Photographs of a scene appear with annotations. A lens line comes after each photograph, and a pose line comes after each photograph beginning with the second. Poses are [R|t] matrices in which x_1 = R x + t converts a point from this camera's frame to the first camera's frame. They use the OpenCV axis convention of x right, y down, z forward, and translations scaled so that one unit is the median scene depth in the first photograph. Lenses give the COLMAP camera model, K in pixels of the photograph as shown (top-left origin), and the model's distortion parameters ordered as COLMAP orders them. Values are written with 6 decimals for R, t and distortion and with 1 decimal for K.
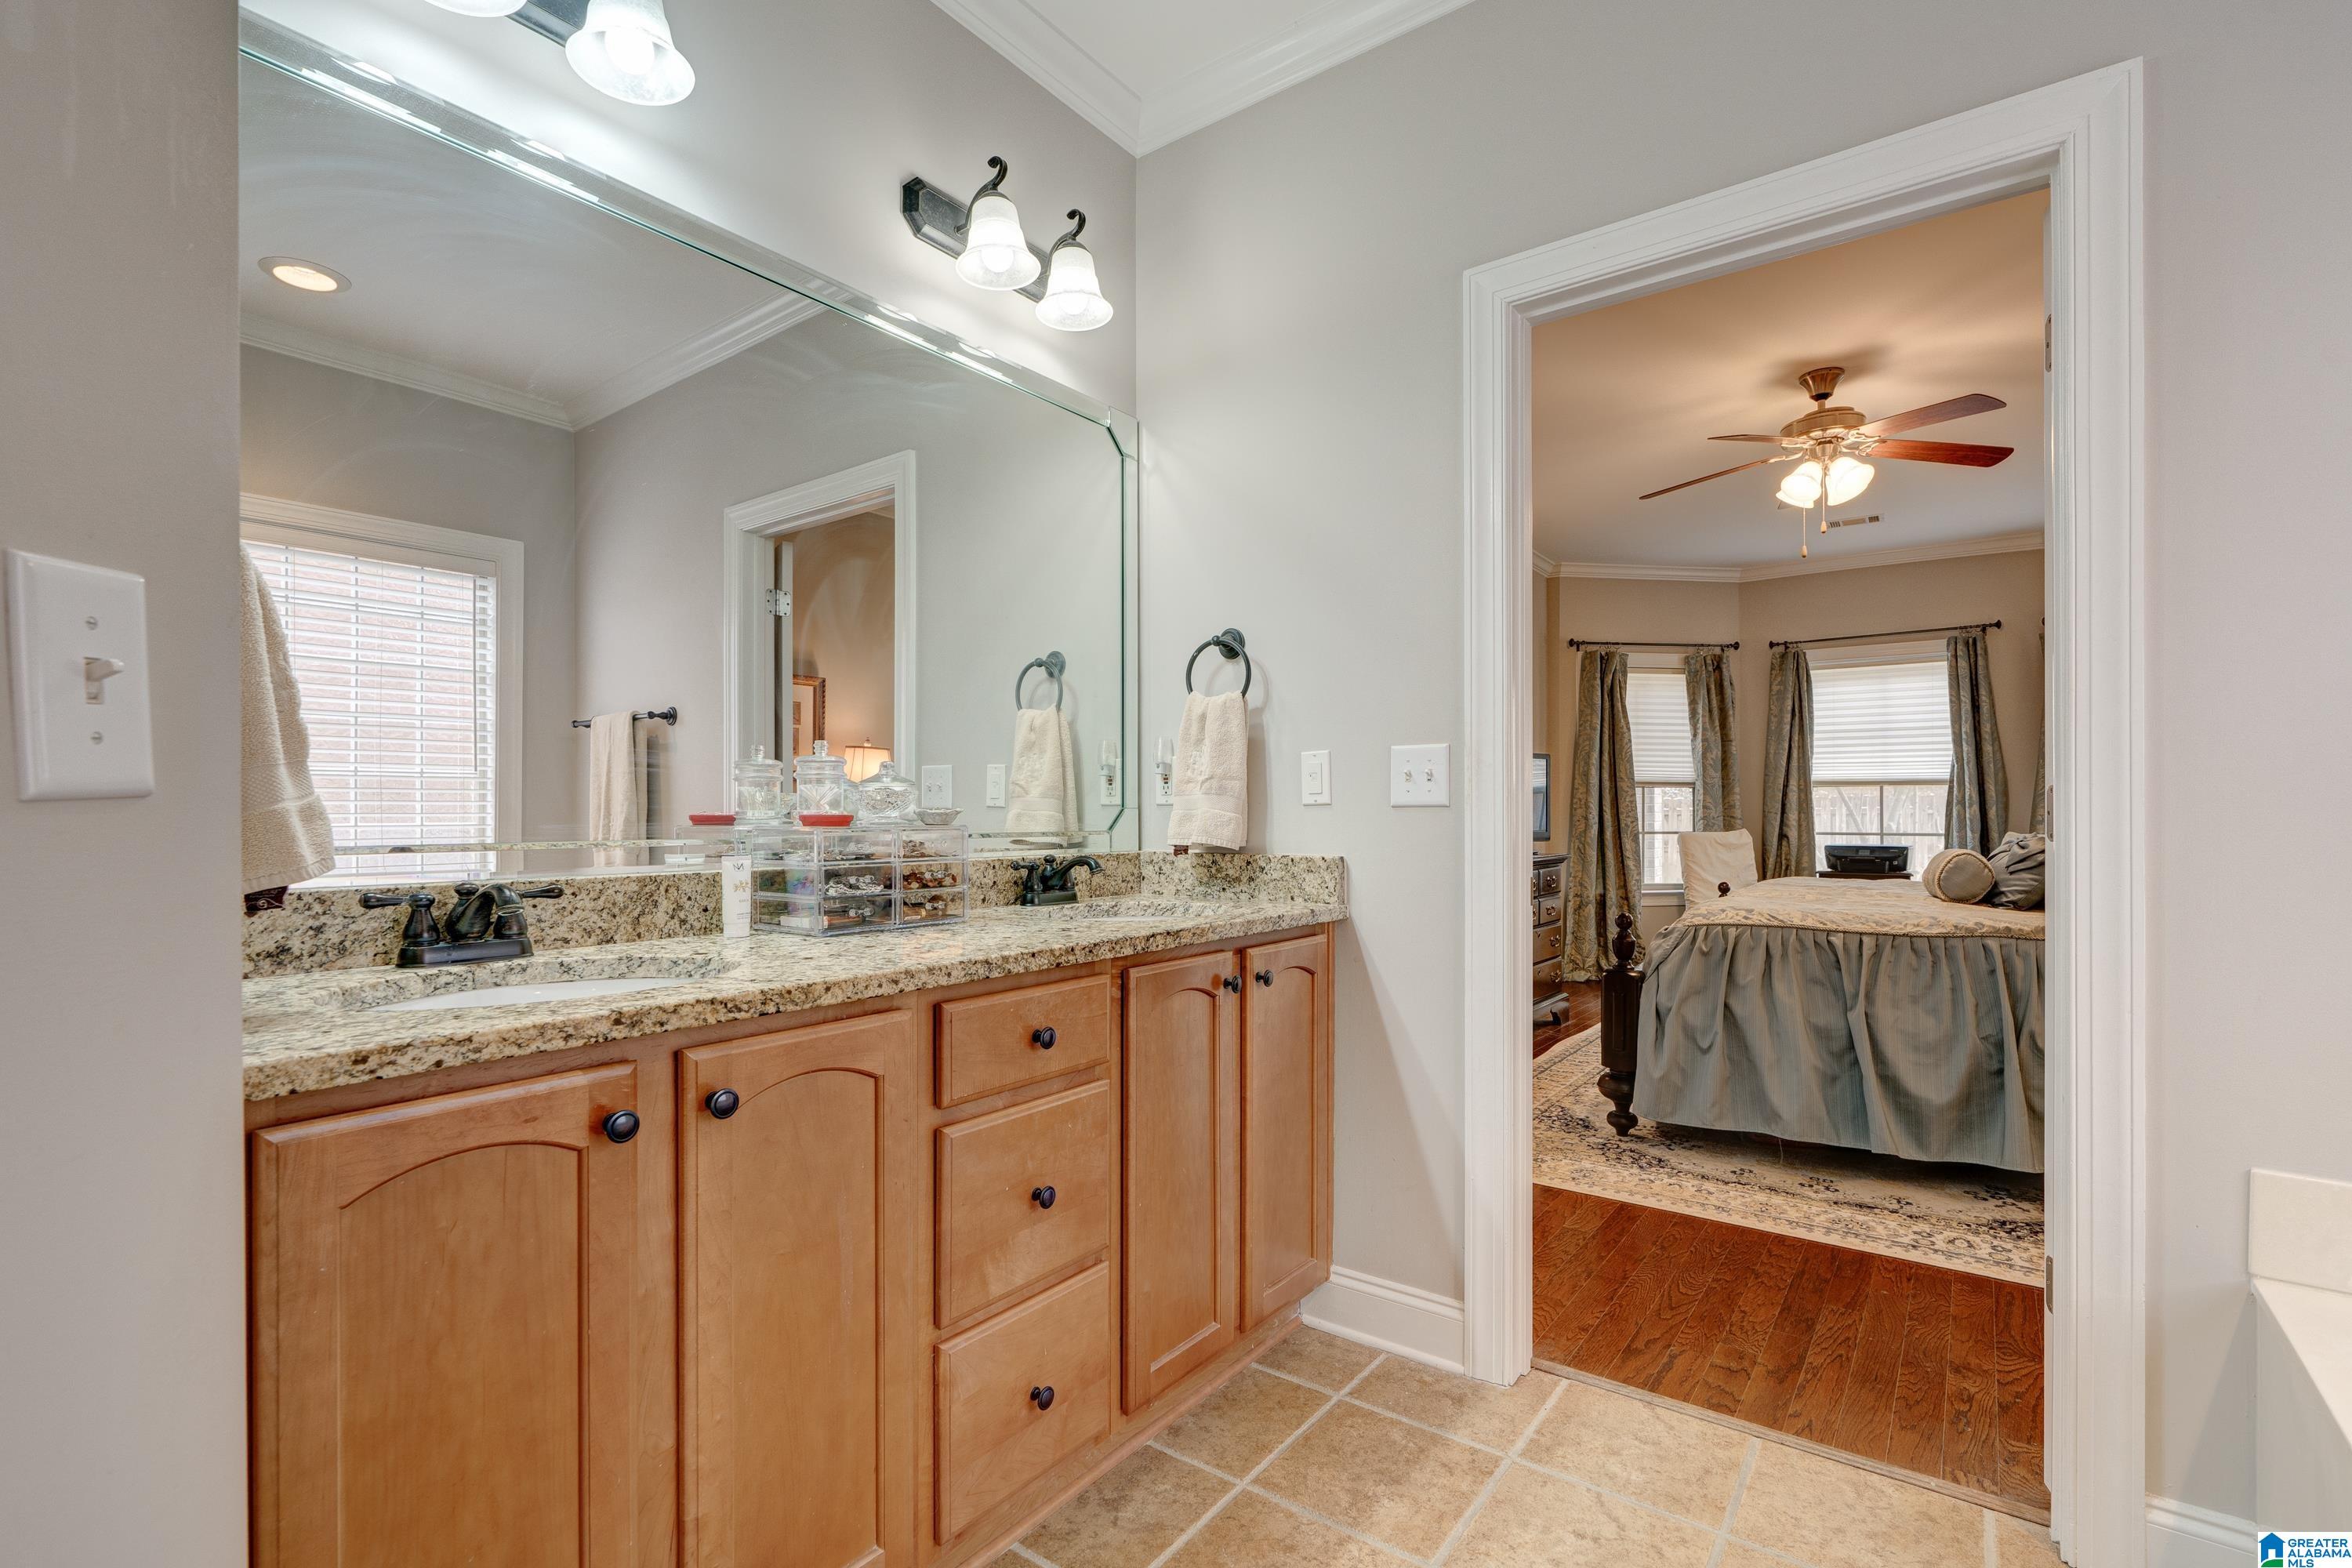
lens RADIAL K [[1075.9, 0, 1182.4], [0, 1075.9, 797.4], [0, 0, 1]] dist [-0.011427, 0.004247]
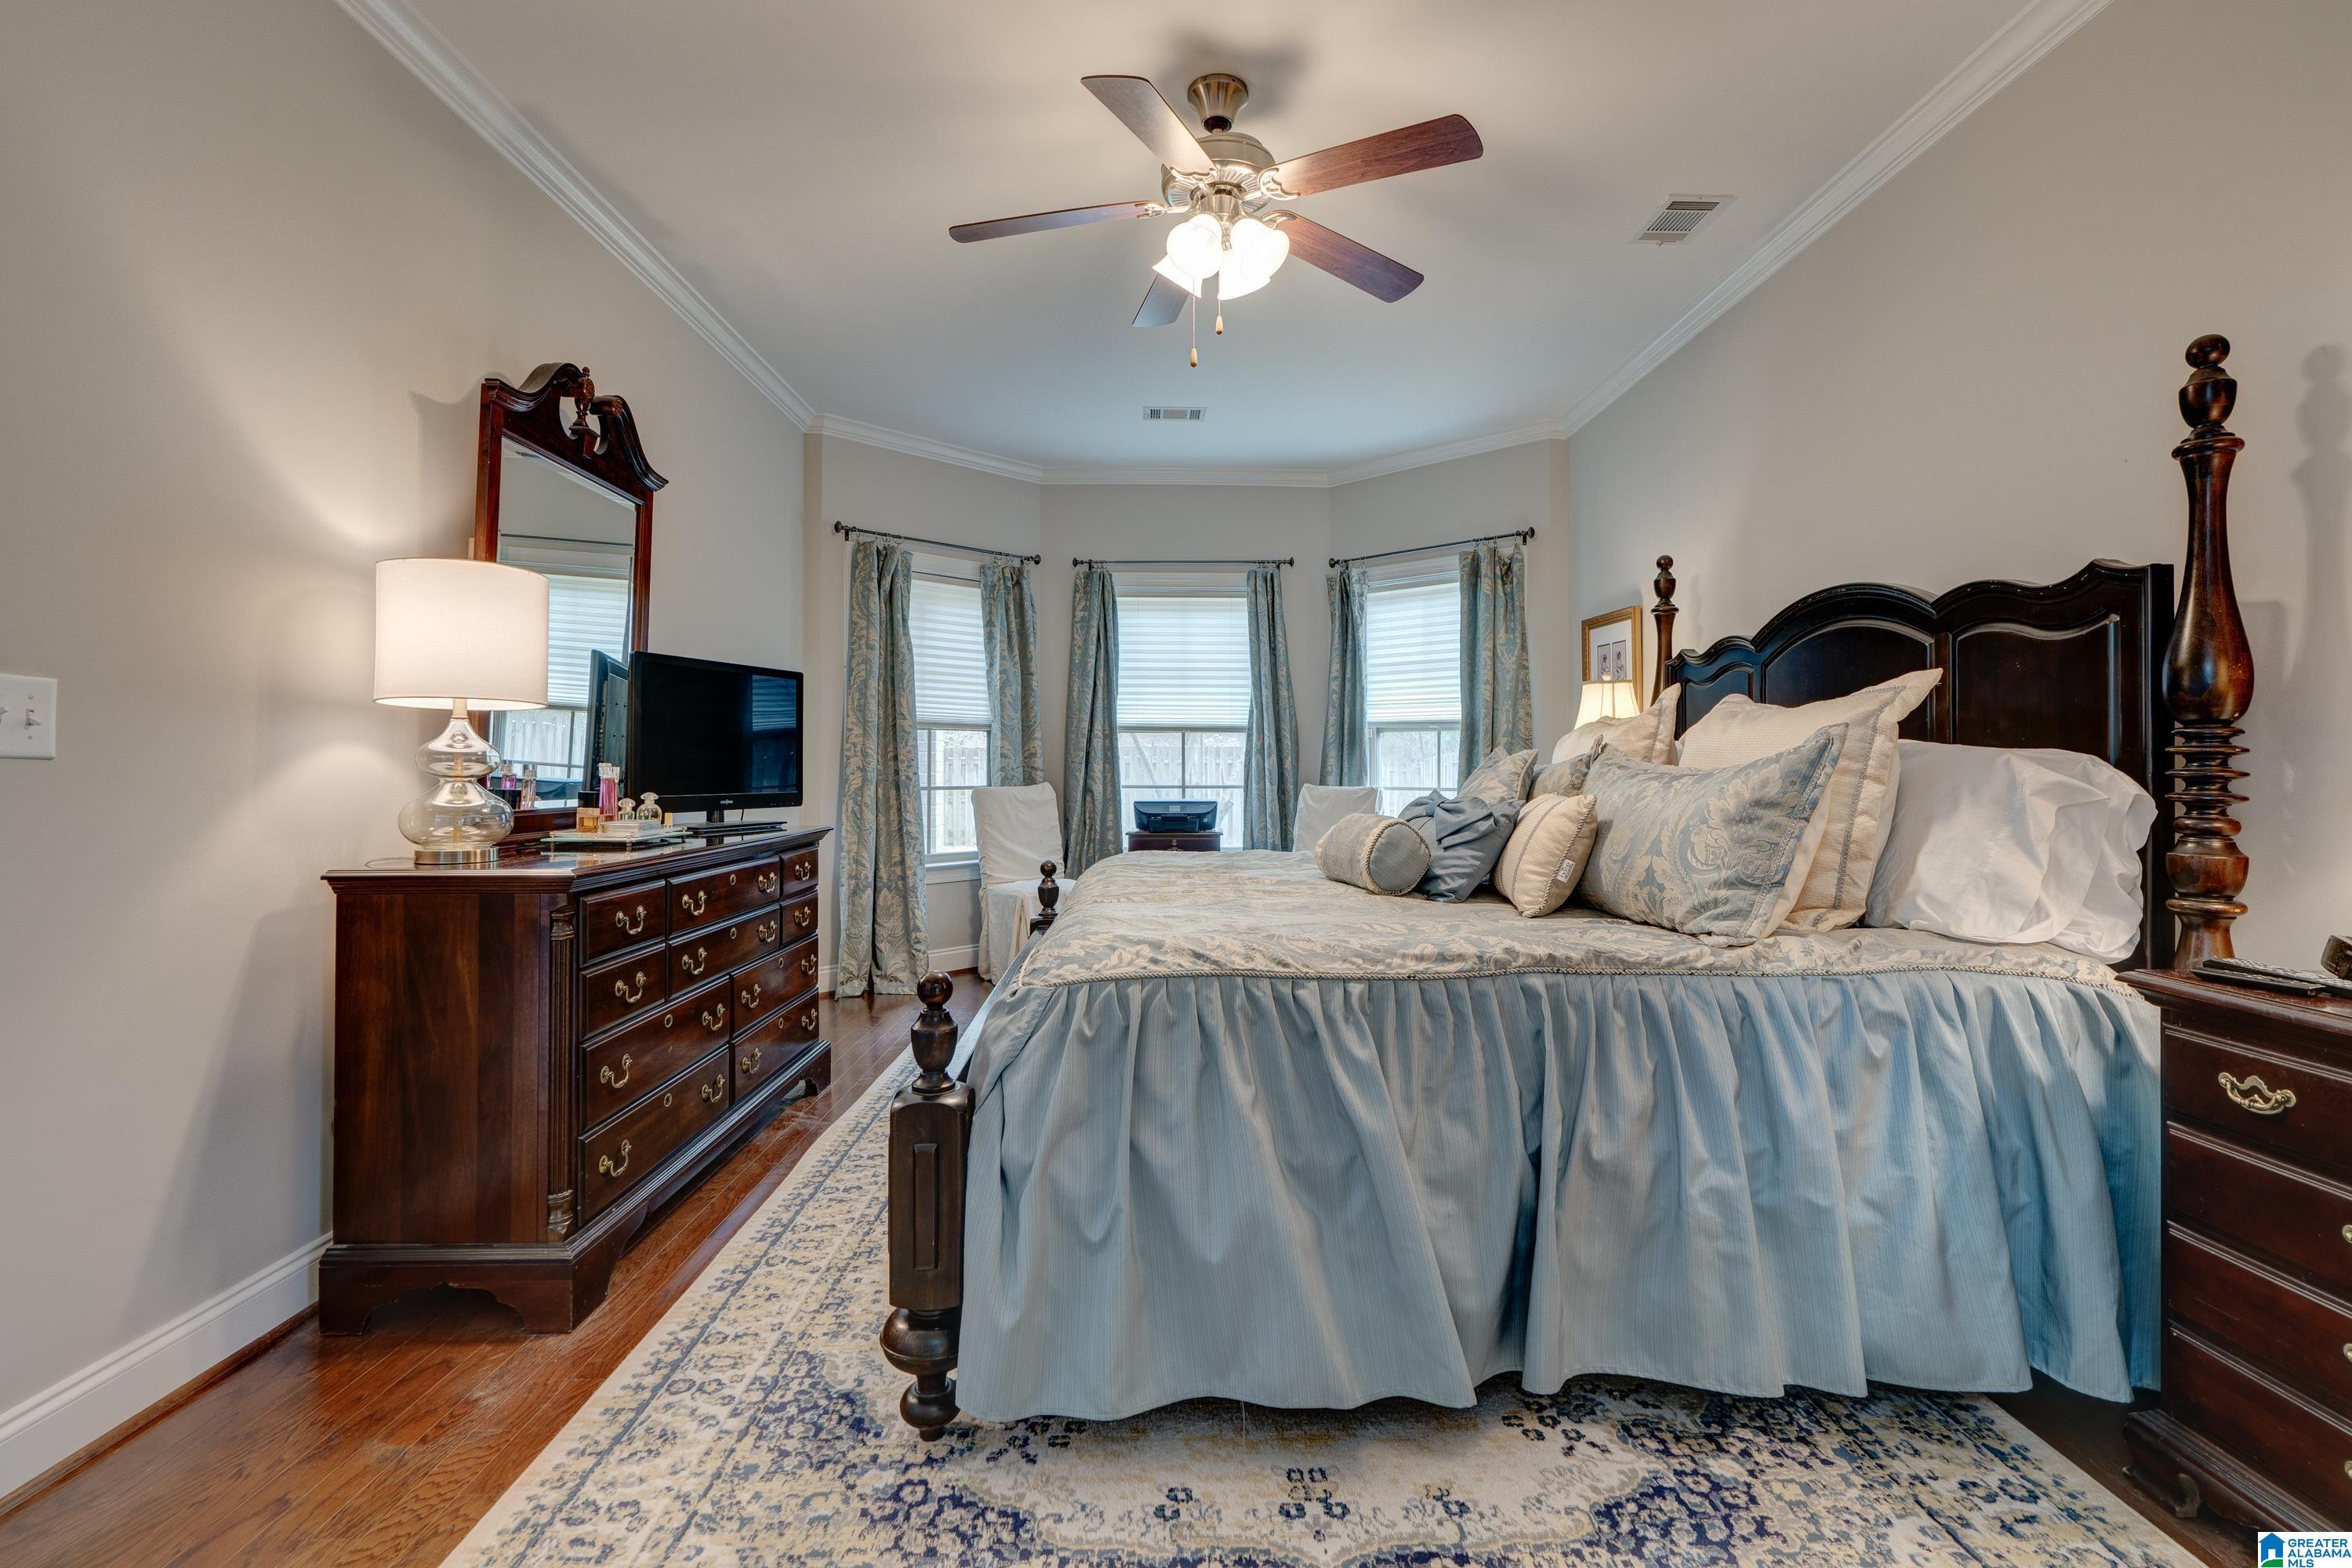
lens RADIAL K [[1075.9, 0, 1189.1], [0, 1075.9, 774.5], [0, 0, 1]] dist [-0.011427, 0.004247]
pose [[0.789973, -0.004366, 0.613126, 0.113736], [-0.011211, 0.999705, 0.021563, 0.004623], [-0.613039, -0.023908, 0.789690, 0.304545]]
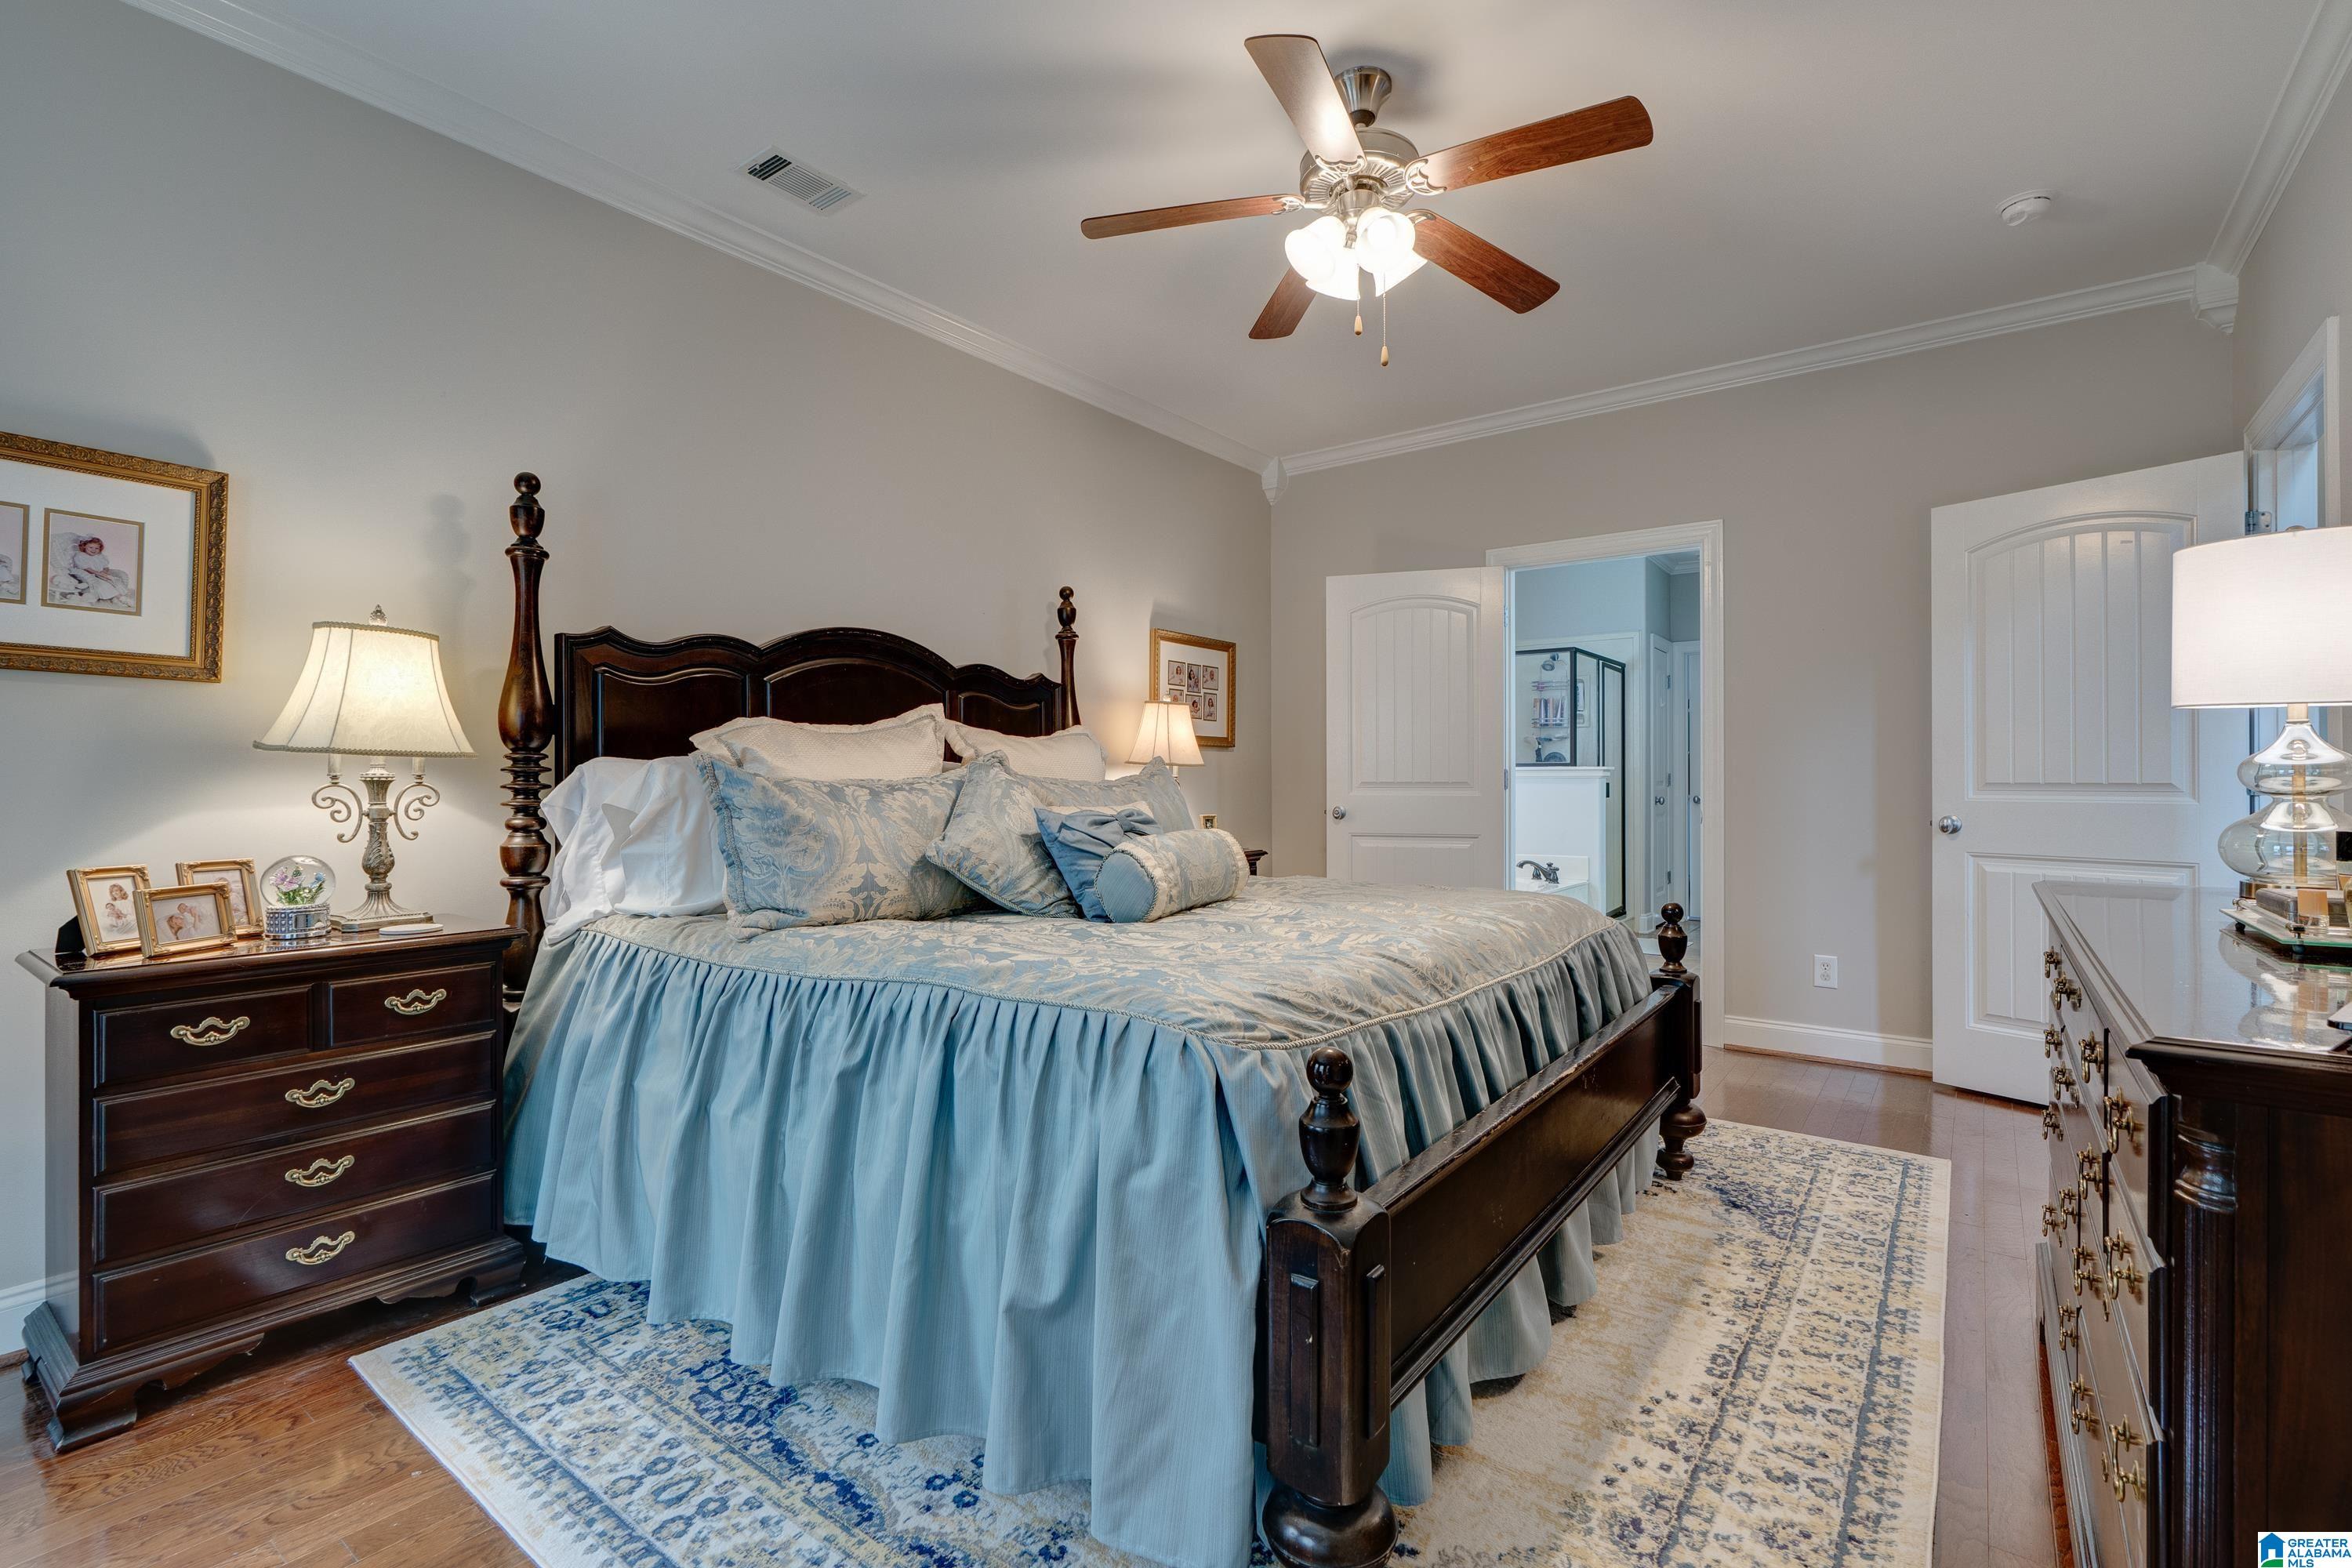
lens RADIAL K [[1075.9, 0, 1180.3], [0, 1075.9, 764.8], [0, 0, 1]] dist [-0.011427, 0.004247]
pose [[-0.999987, -0.003072, 0.004064, 0.423214], [-0.003187, 0.999588, -0.028526, 0.016222], [-0.003975, -0.028538, -0.999585, 0.987340]]
